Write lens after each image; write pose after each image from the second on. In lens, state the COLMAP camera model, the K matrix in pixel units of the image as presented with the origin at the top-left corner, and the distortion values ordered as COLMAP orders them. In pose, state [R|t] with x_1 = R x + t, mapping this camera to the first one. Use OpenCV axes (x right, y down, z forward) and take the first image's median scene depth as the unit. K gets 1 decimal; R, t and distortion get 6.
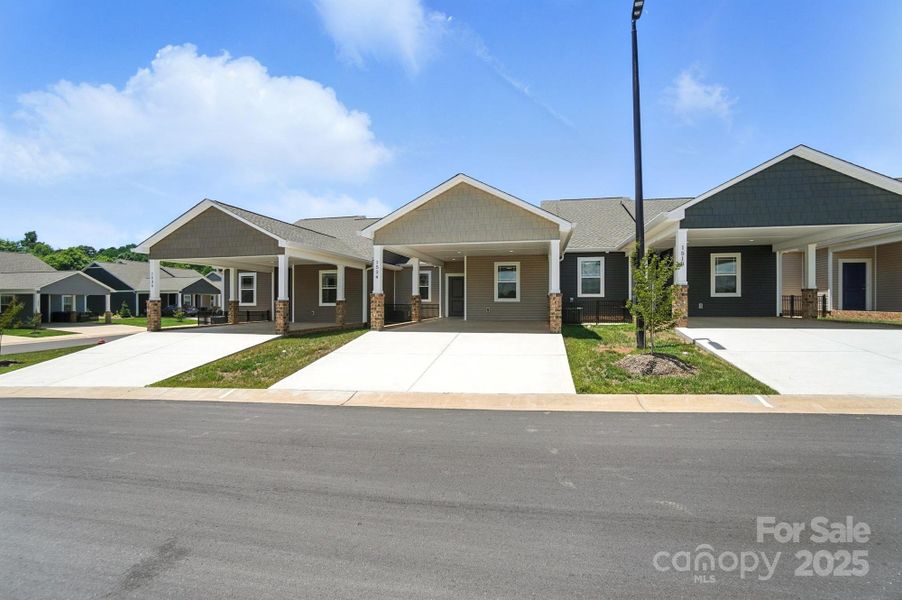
lens RADIAL K [[414.9, 0, 447.8], [0, 414.9, 298.3], [0, 0, 1]] dist [-0.056603, 0.024226]
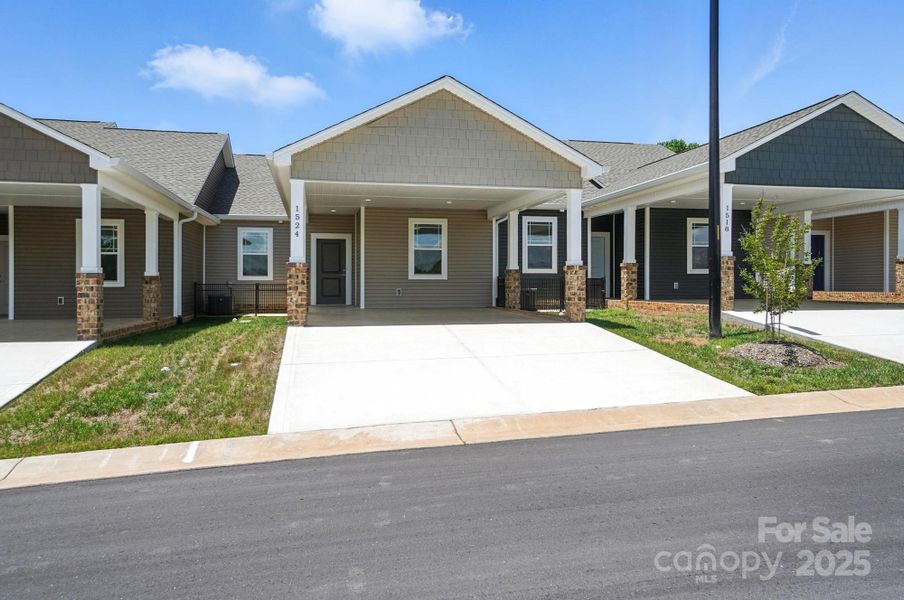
lens RADIAL K [[643.3, 0, 452.0], [0, 643.3, 279.5], [0, 0, 1]] dist [0.024526, -0.001267]
pose [[0.907051, 0.003351, 0.421007, -0.354150], [-0.003475, 0.999994, -0.000472, 0.012131], [-0.421006, -0.001035, 0.907057, 0.086293]]
